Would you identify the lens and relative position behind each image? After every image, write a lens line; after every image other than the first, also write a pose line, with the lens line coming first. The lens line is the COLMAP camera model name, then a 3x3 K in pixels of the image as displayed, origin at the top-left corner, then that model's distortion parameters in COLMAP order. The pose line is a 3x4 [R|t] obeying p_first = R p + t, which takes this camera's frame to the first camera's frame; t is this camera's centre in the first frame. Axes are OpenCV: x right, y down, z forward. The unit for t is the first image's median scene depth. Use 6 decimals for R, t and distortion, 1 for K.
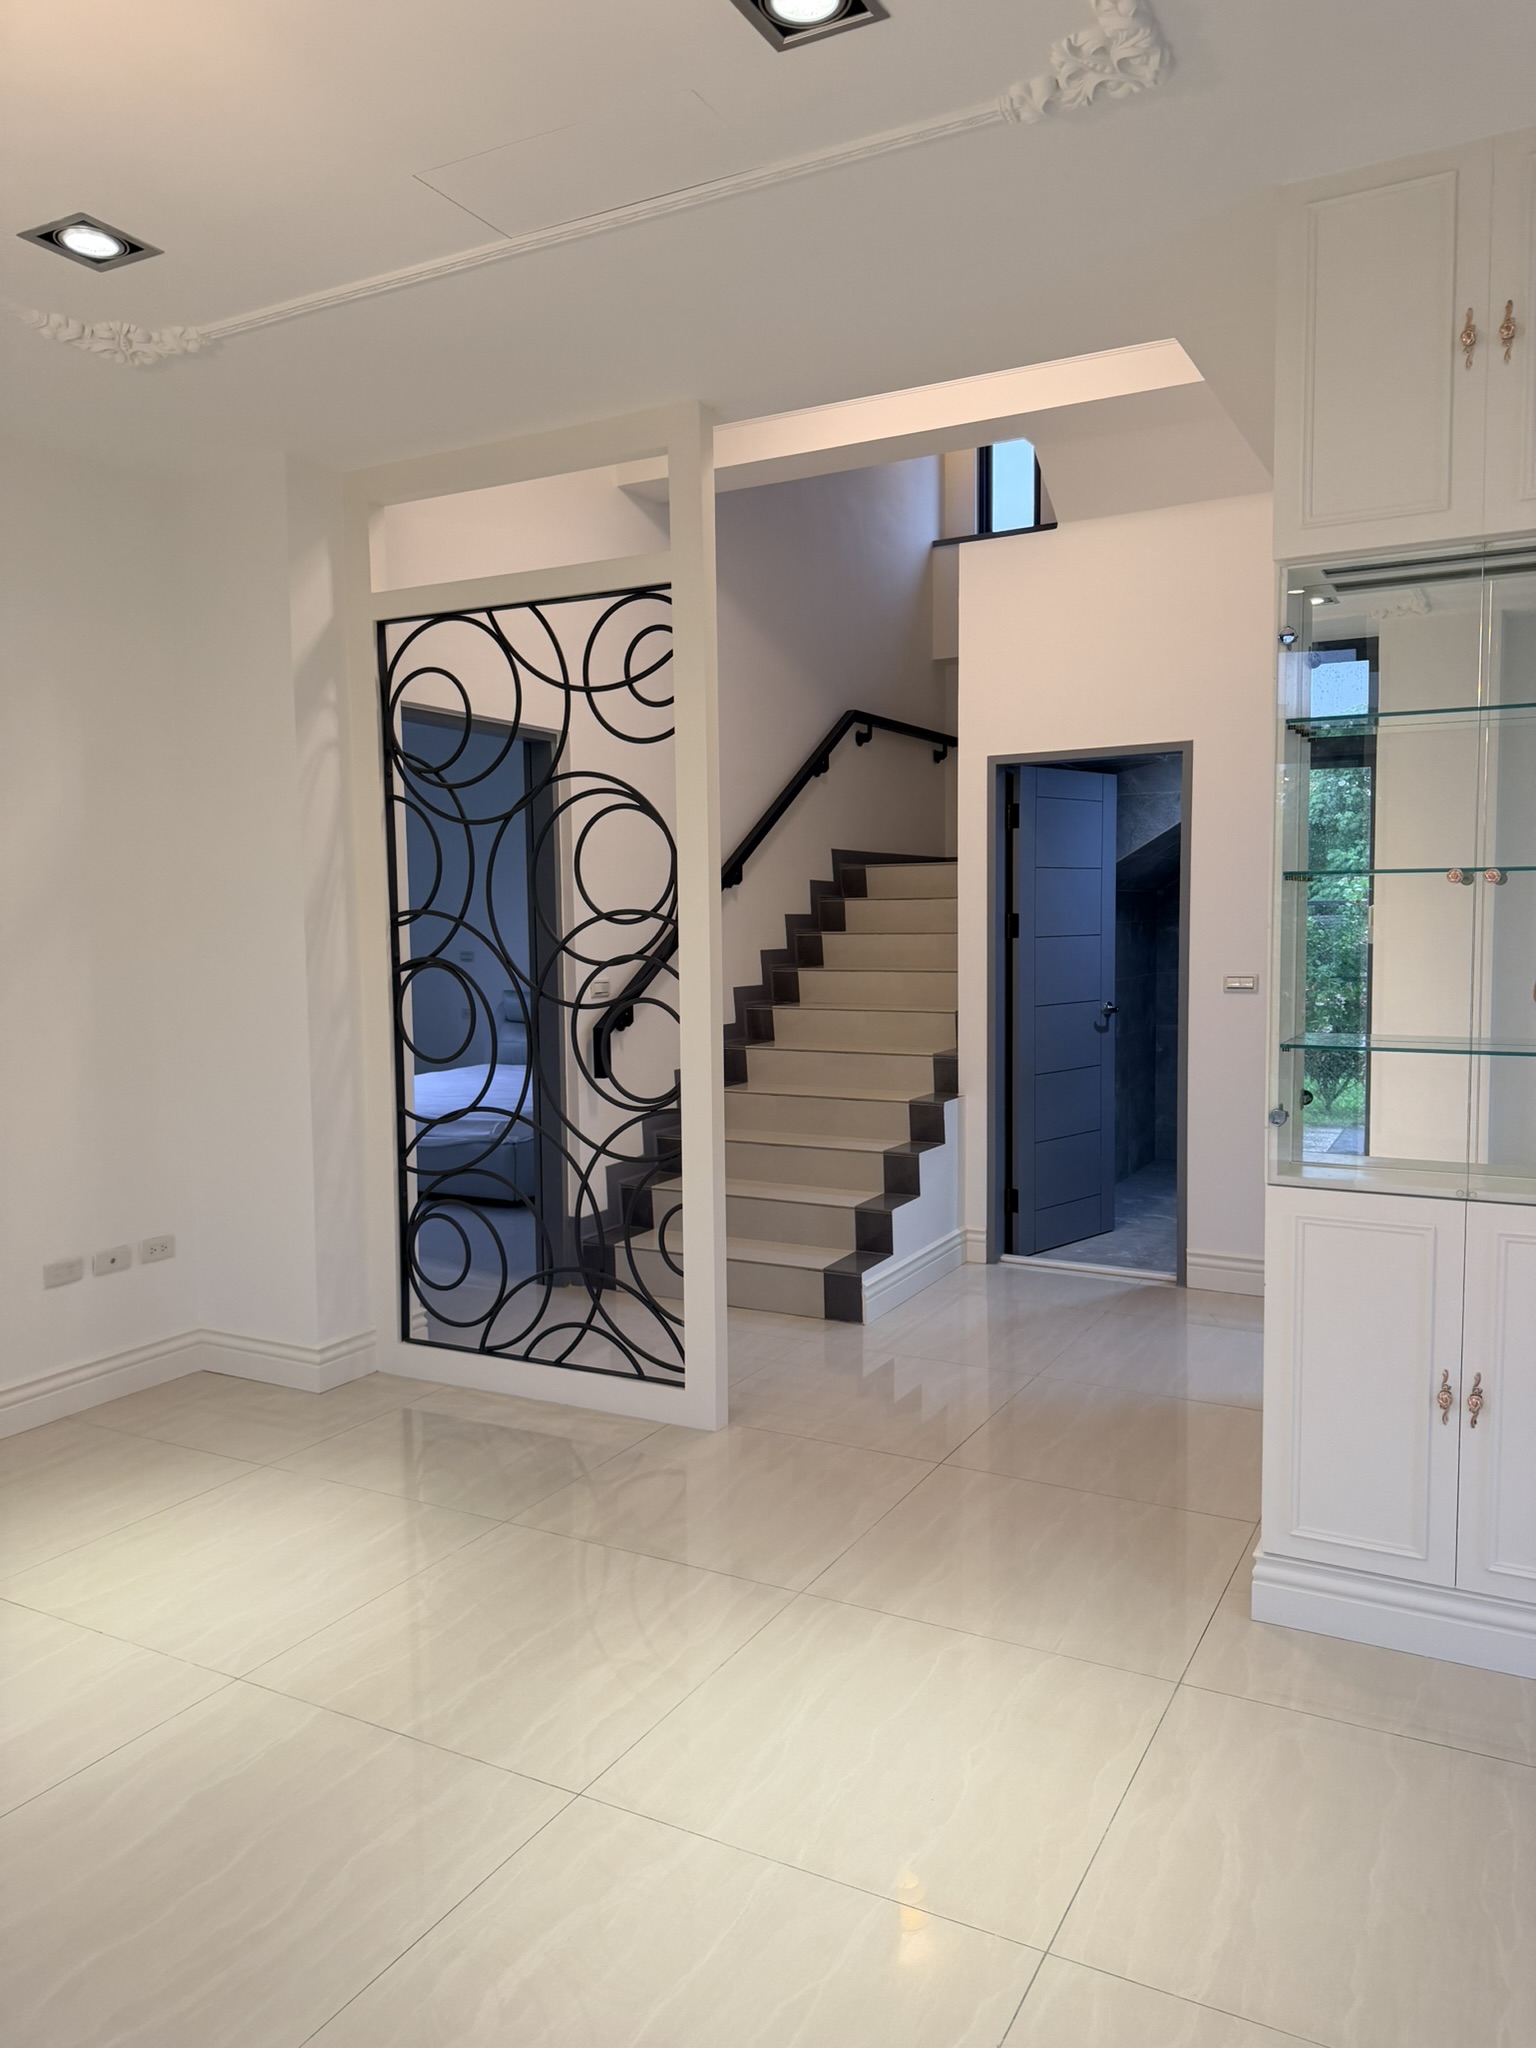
lens RADIAL K [[1464.0, 0, 768.0], [0, 1464.0, 1024.0], [0, 0, 1]] dist [-0.000647, -0.001238]
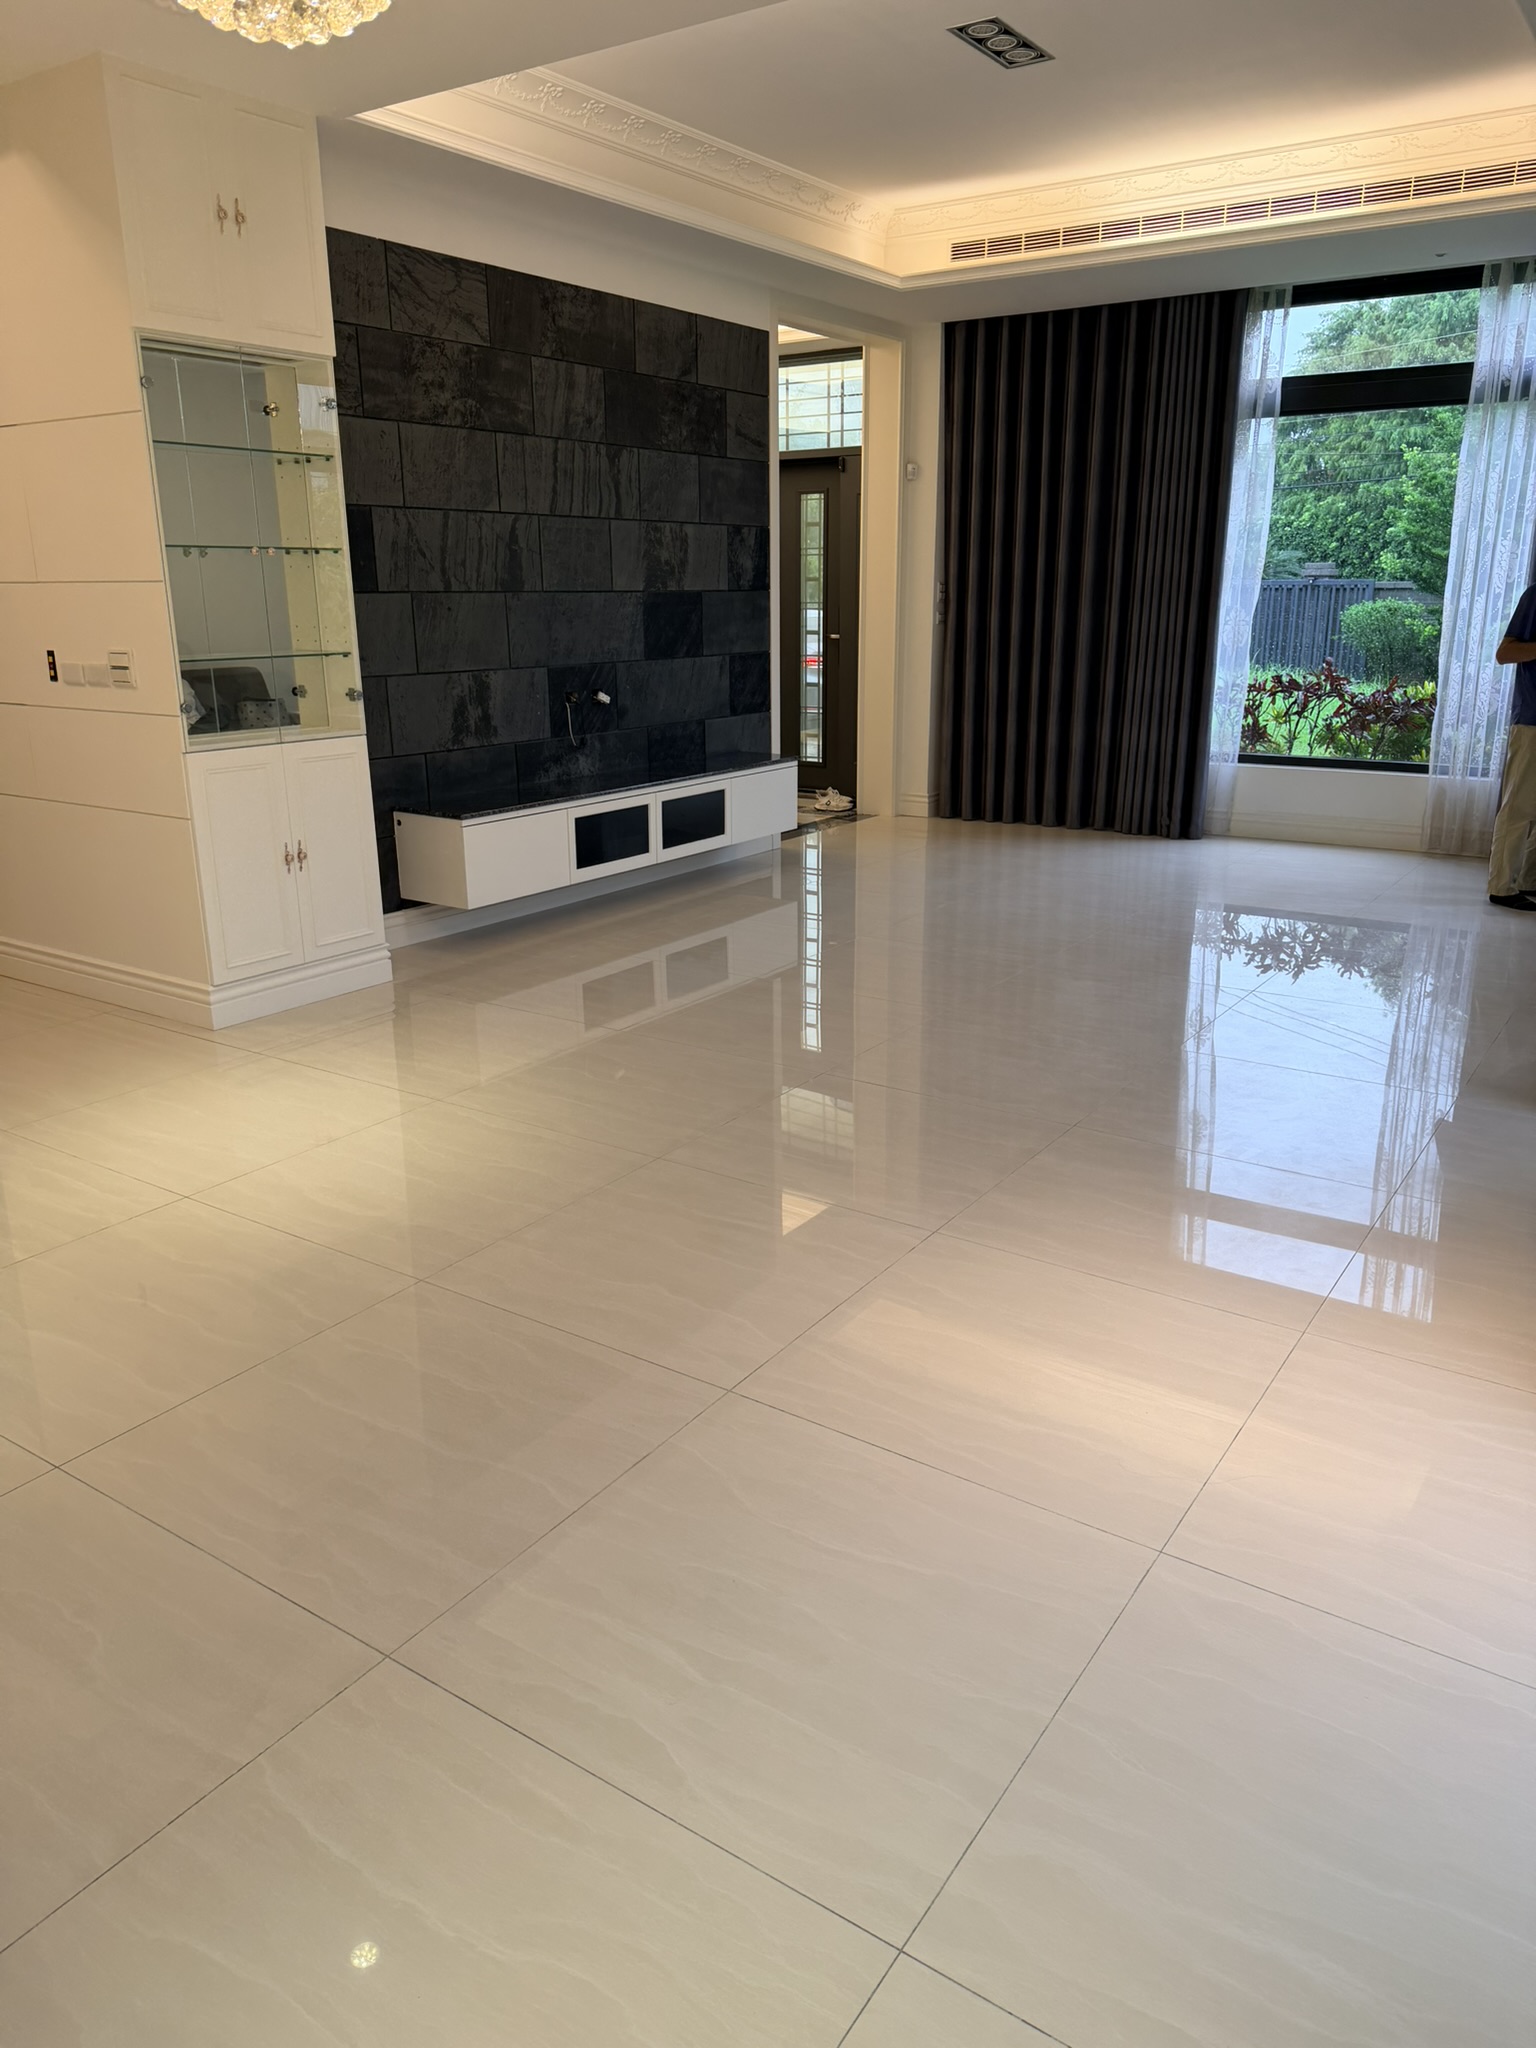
lens RADIAL K [[1464.0, 0, 768.0], [0, 1464.0, 1024.0], [0, 0, 1]] dist [-0.000647, -0.001238]
pose [[0.104539, -0.275449, 0.955615, -1.252775], [0.081036, 0.960044, 0.267860, 0.019482], [-0.991214, 0.049437, 0.122683, 0.217576]]
